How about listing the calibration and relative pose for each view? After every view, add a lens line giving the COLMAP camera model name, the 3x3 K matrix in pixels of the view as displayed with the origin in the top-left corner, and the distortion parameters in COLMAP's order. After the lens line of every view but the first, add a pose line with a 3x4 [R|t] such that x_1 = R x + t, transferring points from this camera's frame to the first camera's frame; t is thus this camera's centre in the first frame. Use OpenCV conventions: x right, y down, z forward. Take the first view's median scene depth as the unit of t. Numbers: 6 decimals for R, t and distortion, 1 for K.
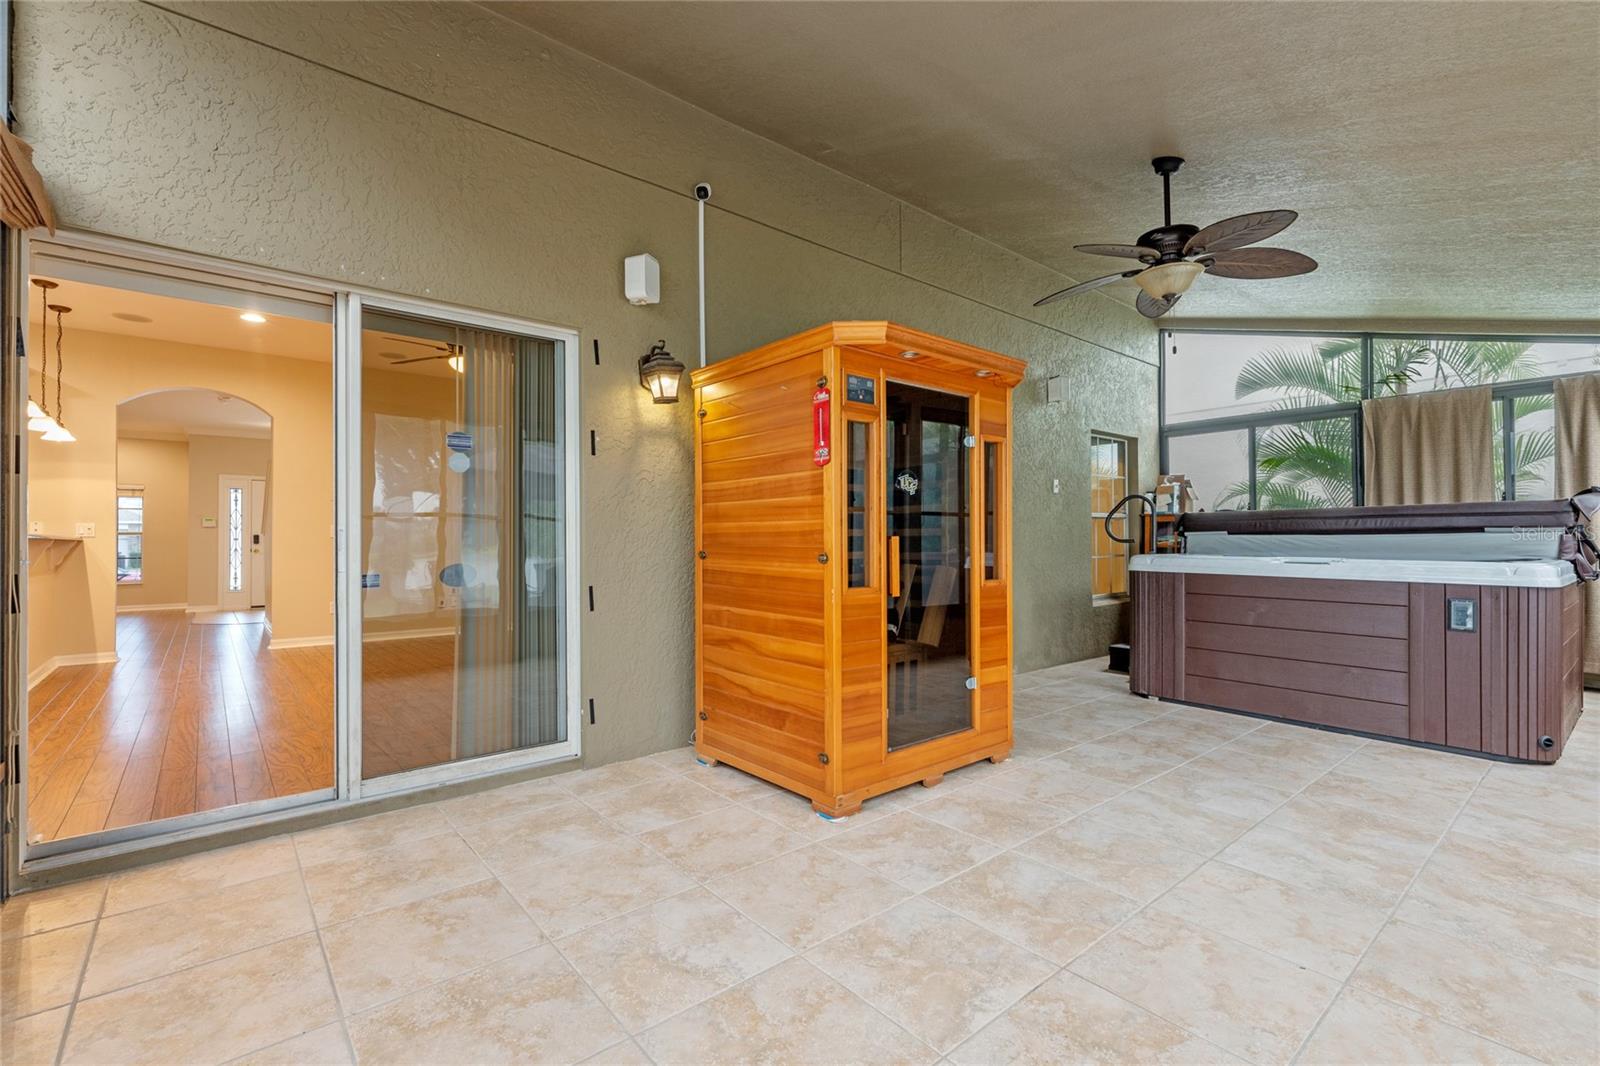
lens RADIAL K [[705.9, 0, 795.6], [0, 705.9, 529.0], [0, 0, 1]] dist [-0.001145, 0.000303]
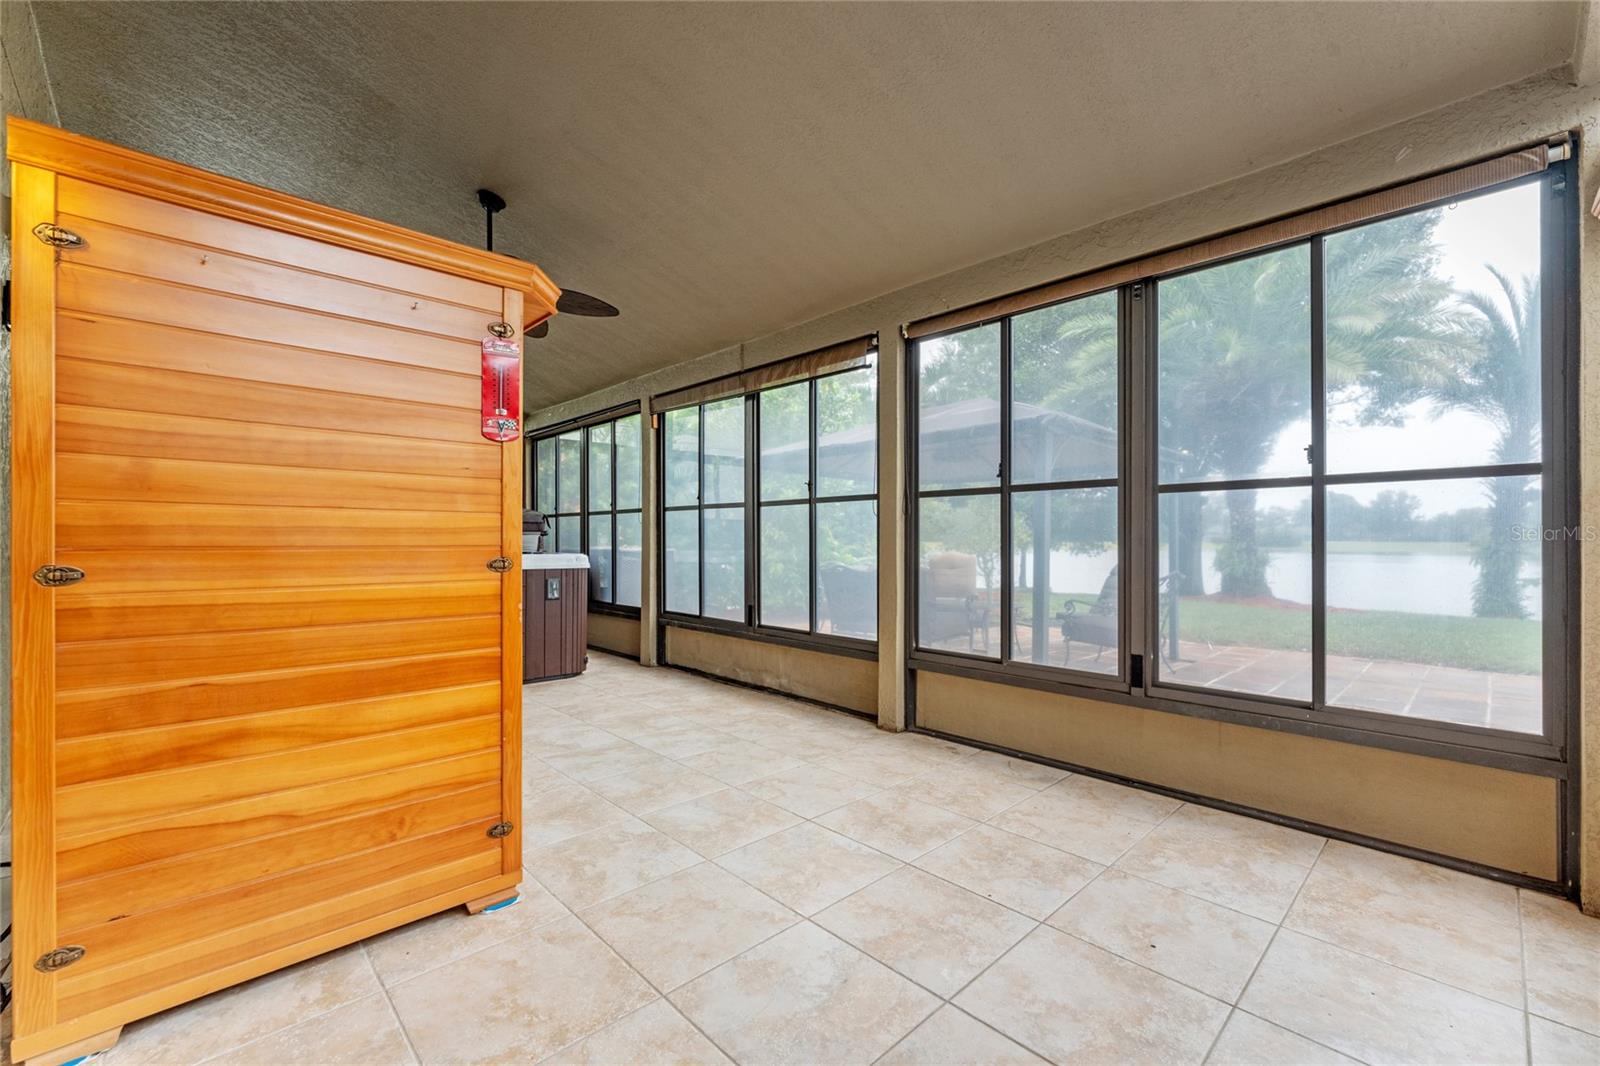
lens RADIAL K [[670.1, 0, 800.0], [0, 670.1, 533.0], [0, 0, 1]] dist [-0.000599, -0.000194]
pose [[-0.068204, 0.010384, 0.997617, -0.768575], [-0.014691, 0.999827, -0.011411, 0.013551], [-0.997563, -0.015434, -0.068040, 0.808611]]
